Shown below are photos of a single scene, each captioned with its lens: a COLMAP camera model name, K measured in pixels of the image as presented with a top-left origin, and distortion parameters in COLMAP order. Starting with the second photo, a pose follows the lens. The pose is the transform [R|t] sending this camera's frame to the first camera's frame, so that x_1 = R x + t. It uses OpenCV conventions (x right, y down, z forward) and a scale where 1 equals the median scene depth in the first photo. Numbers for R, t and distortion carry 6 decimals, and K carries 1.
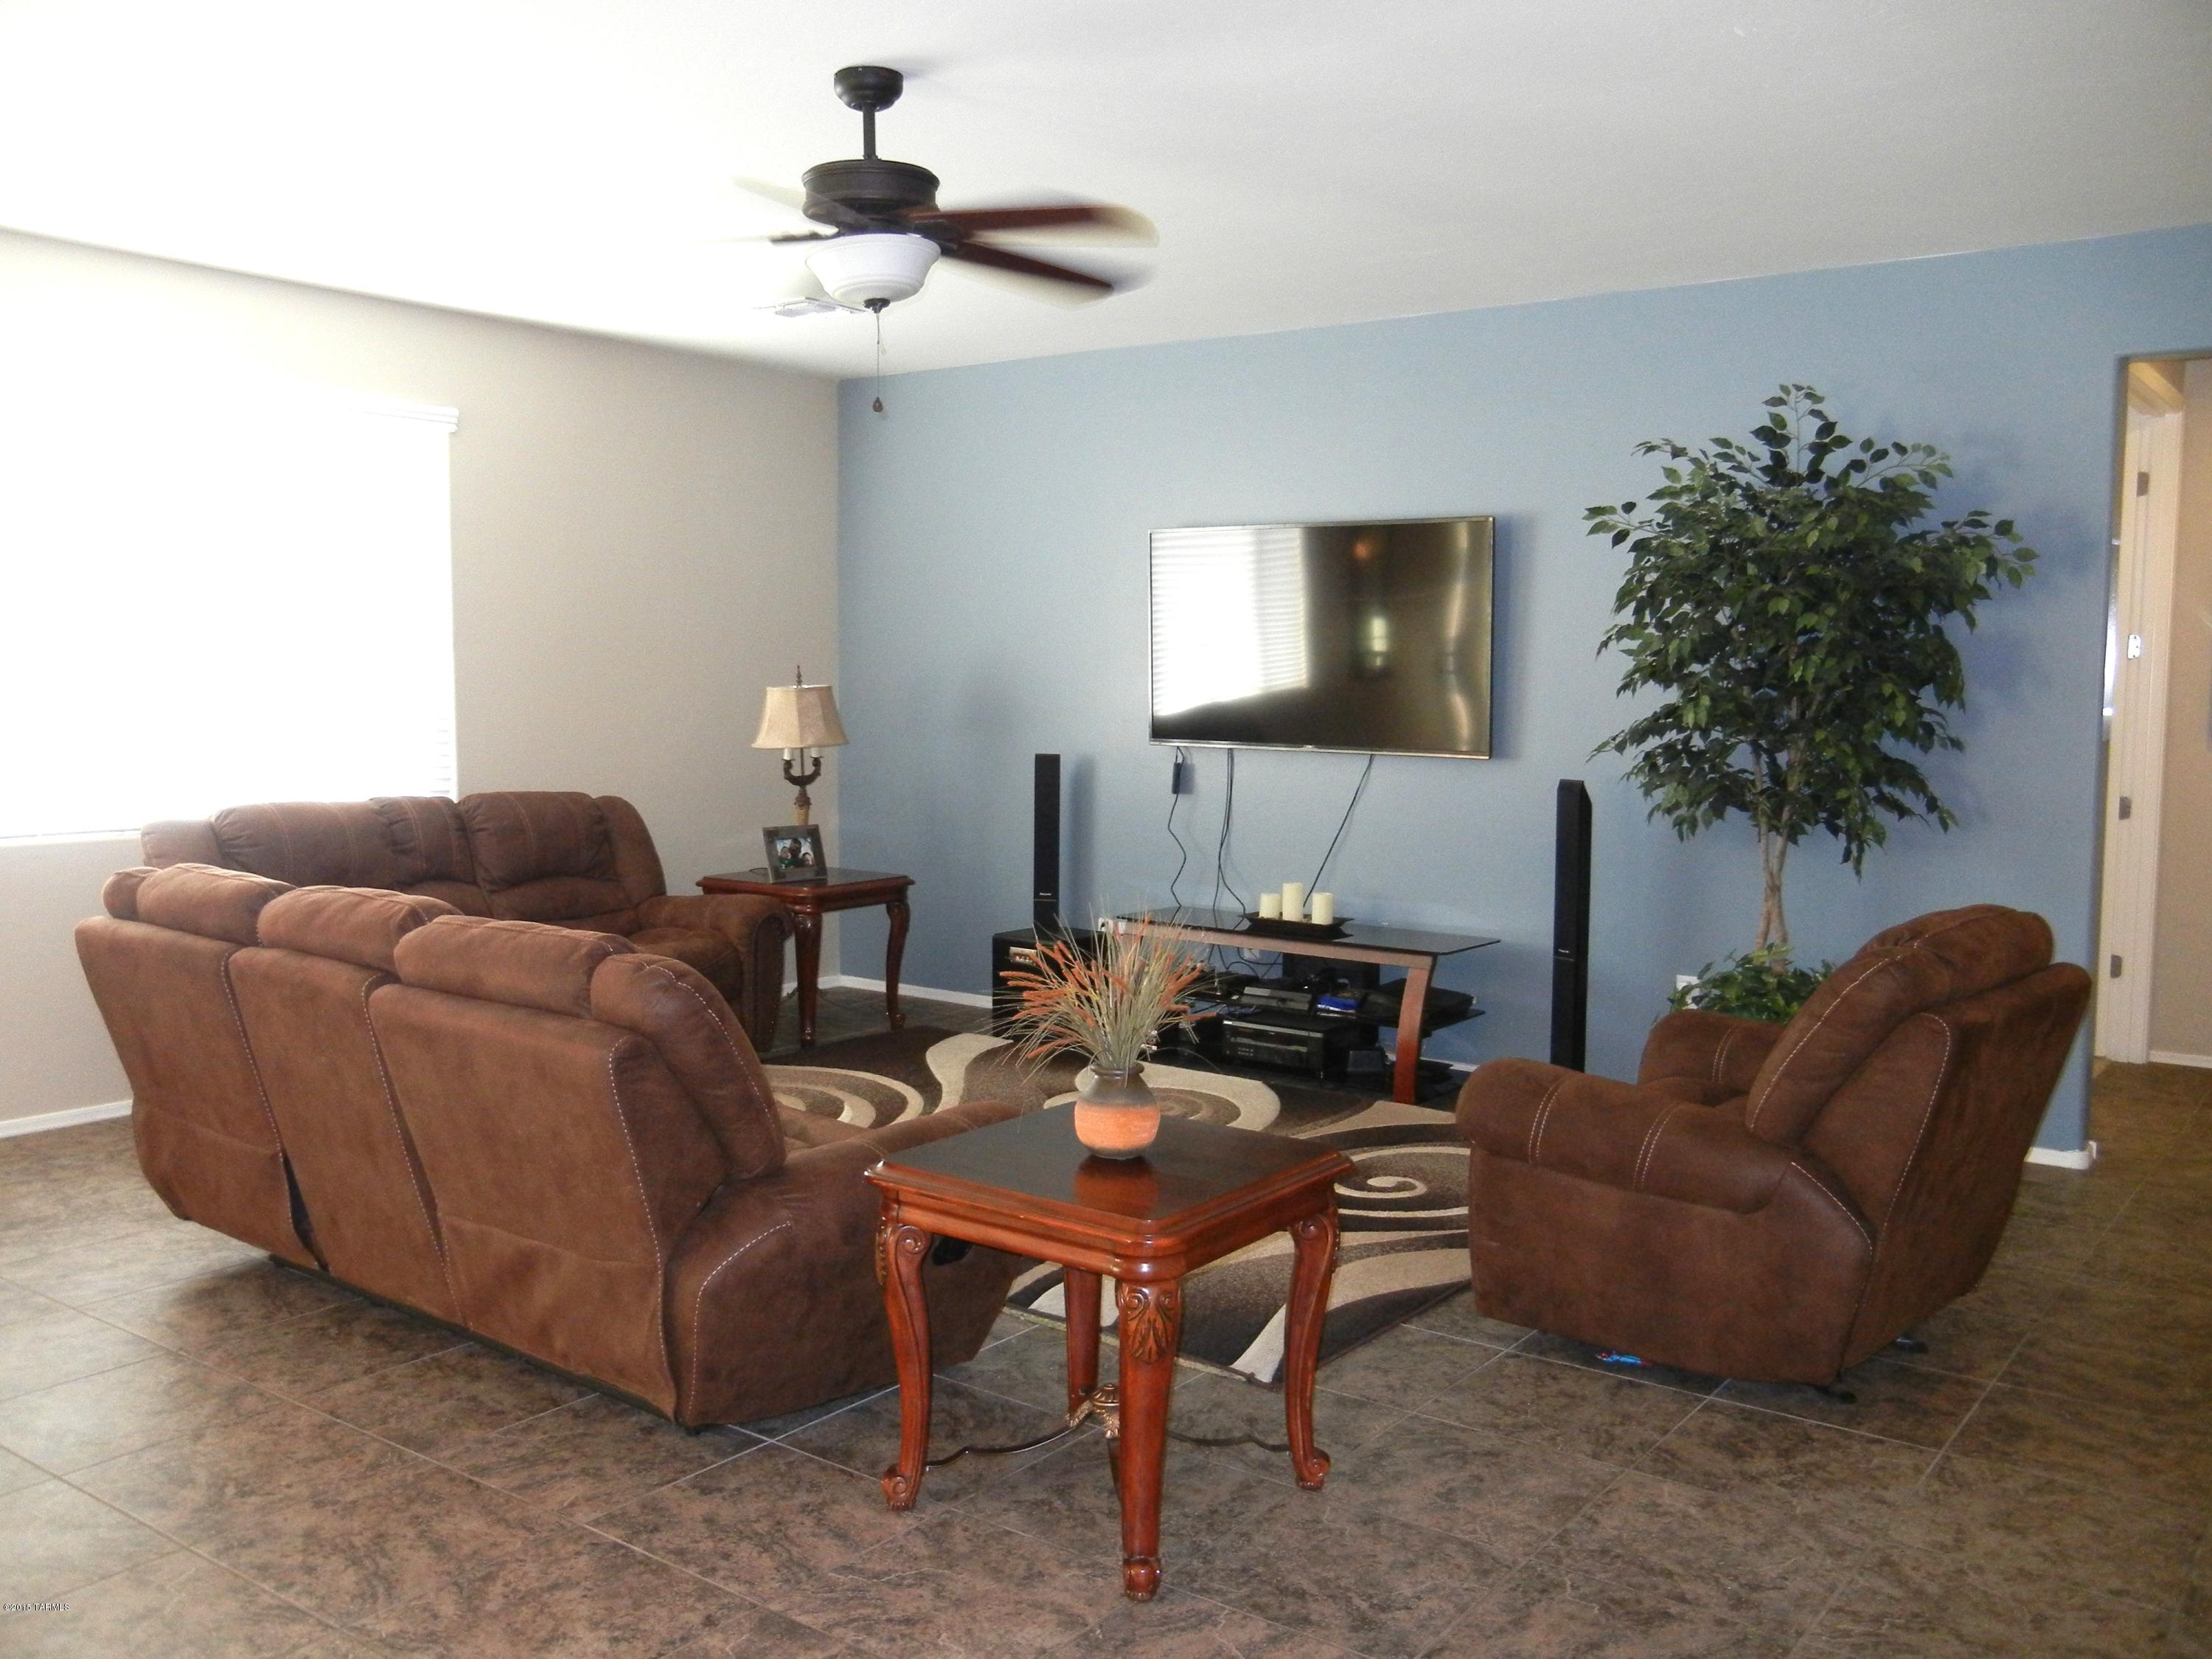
lens RADIAL K [[1905.3, 0, 1106.0], [0, 1905.3, 829.5], [0, 0, 1]] dist [-0.003739, 0.017566]
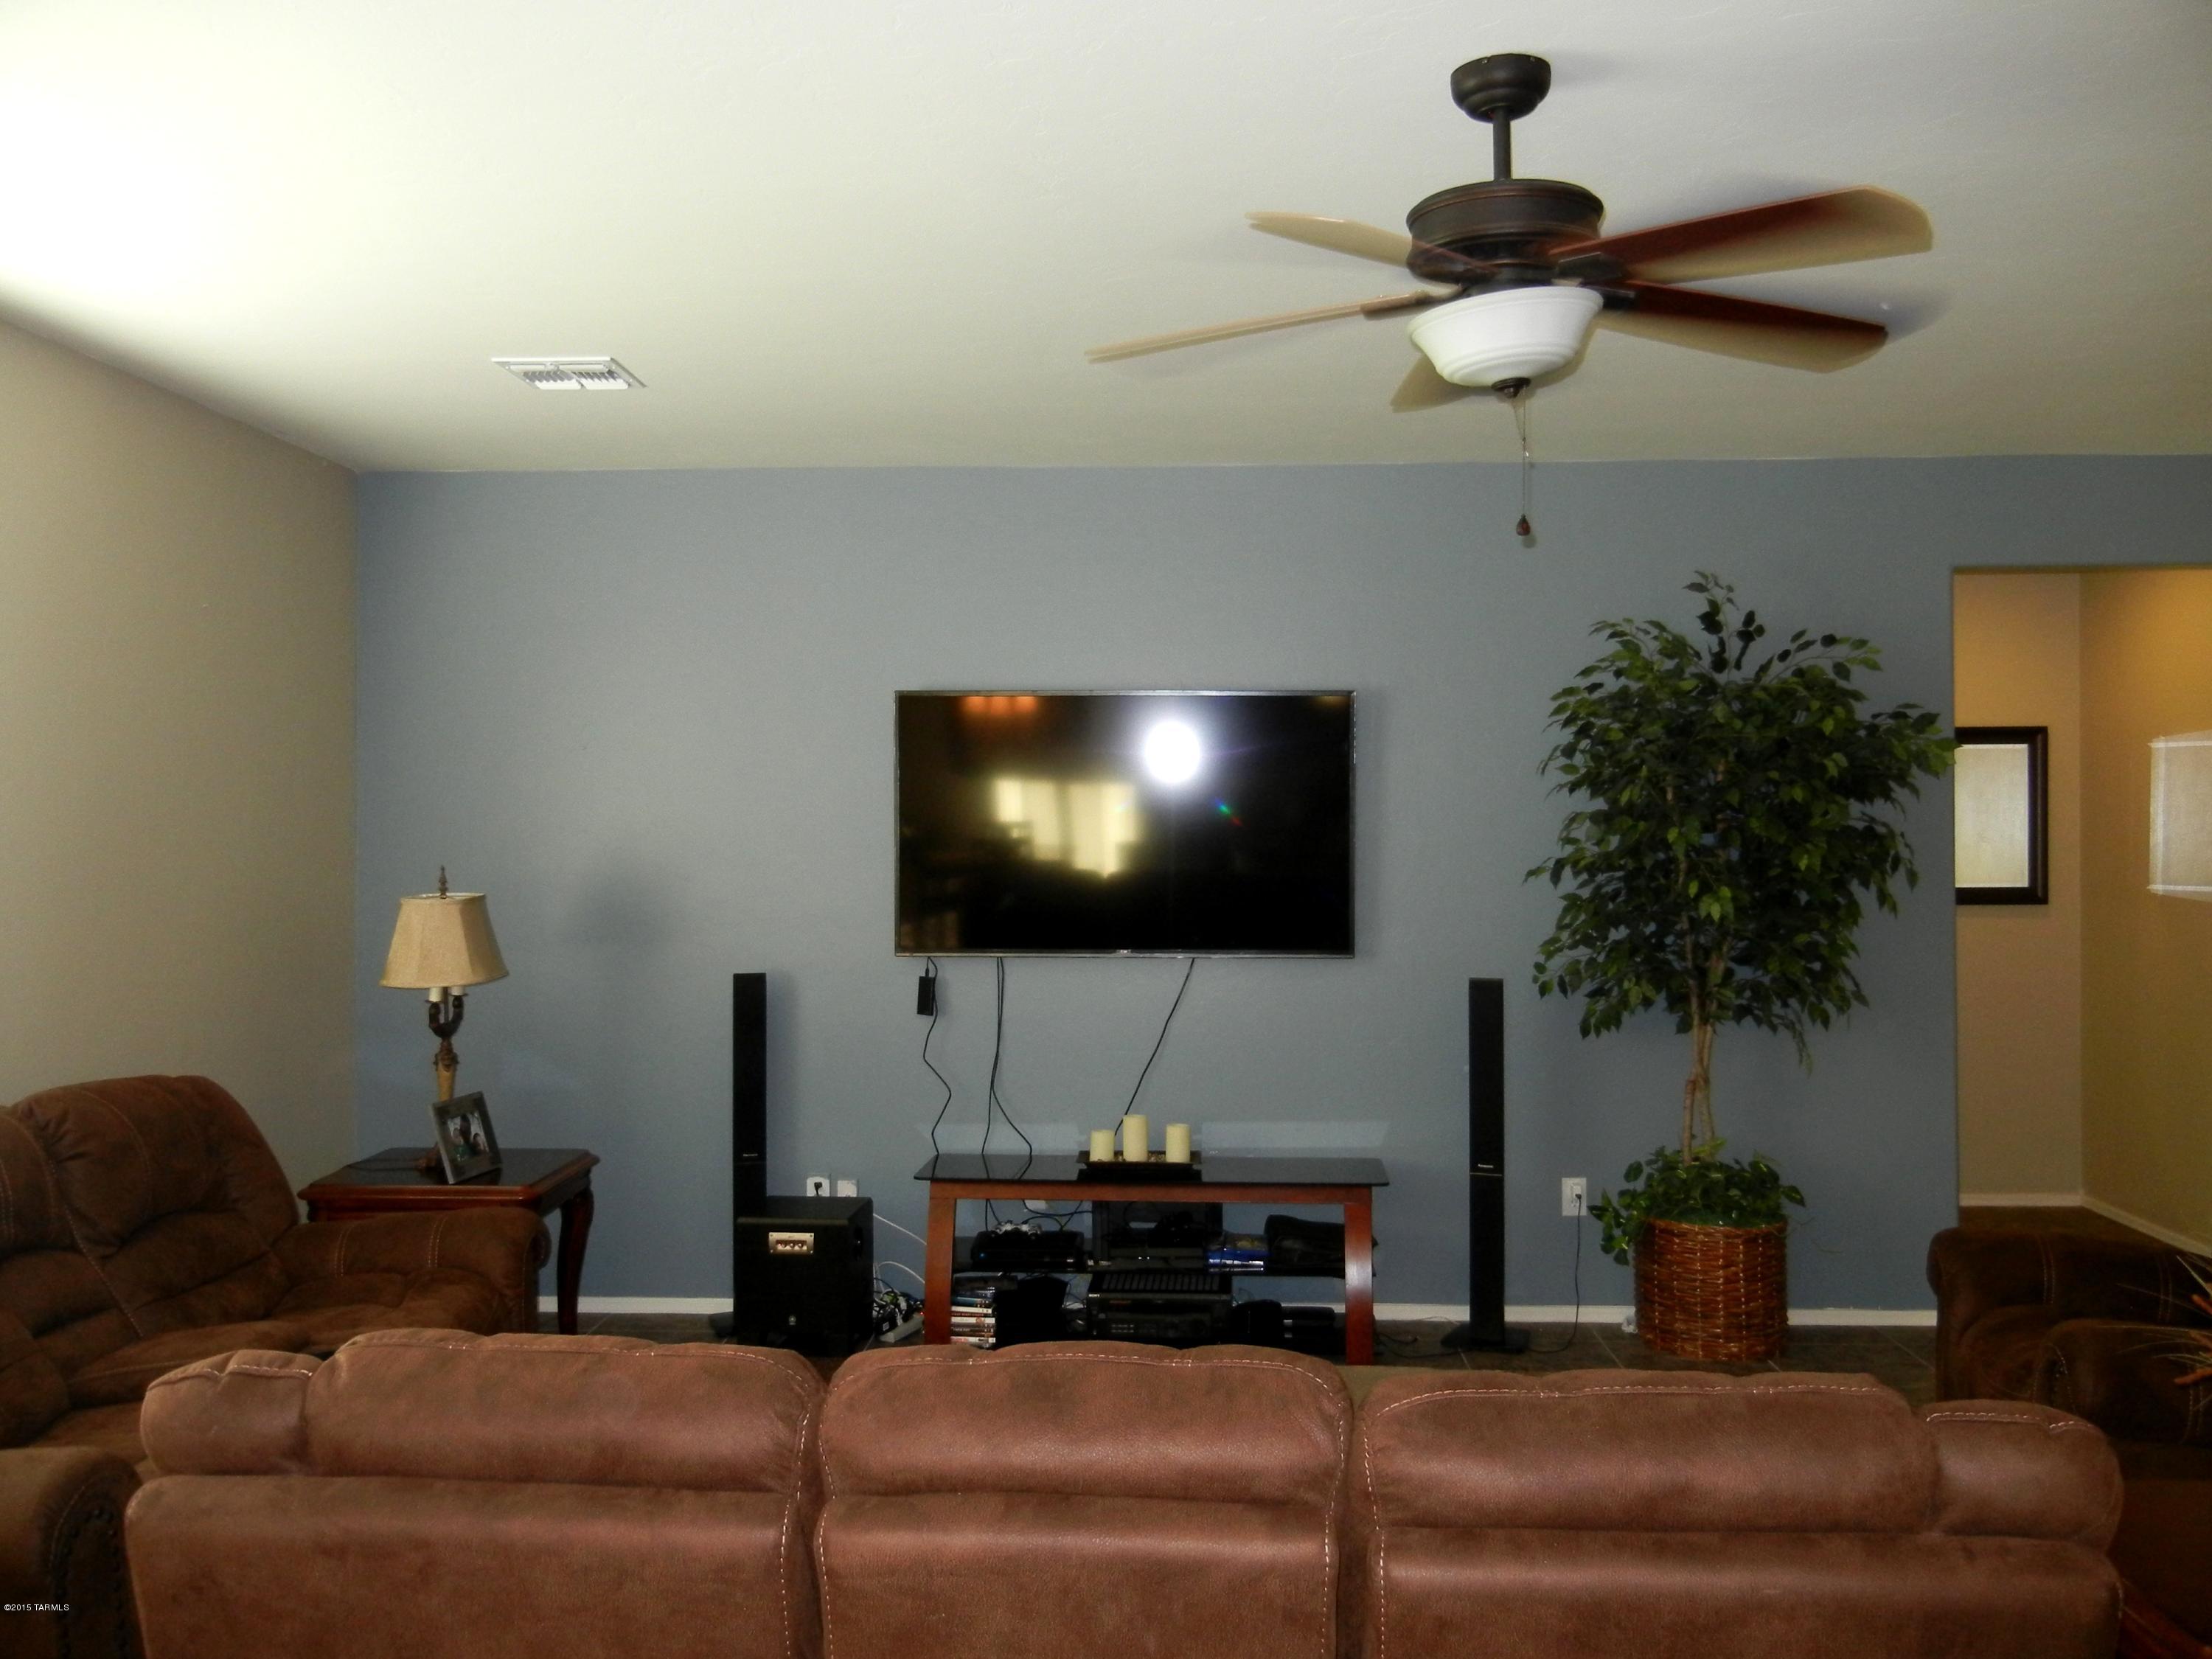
lens RADIAL K [[1905.3, 0, 1106.0], [0, 1905.3, 829.5], [0, 0, 1]] dist [-0.003739, 0.017566]
pose [[0.827743, -0.010098, 0.561016, -0.386553], [0.056939, 0.996189, -0.066078, -0.043003], [-0.558211, 0.086639, 0.825163, 0.307390]]
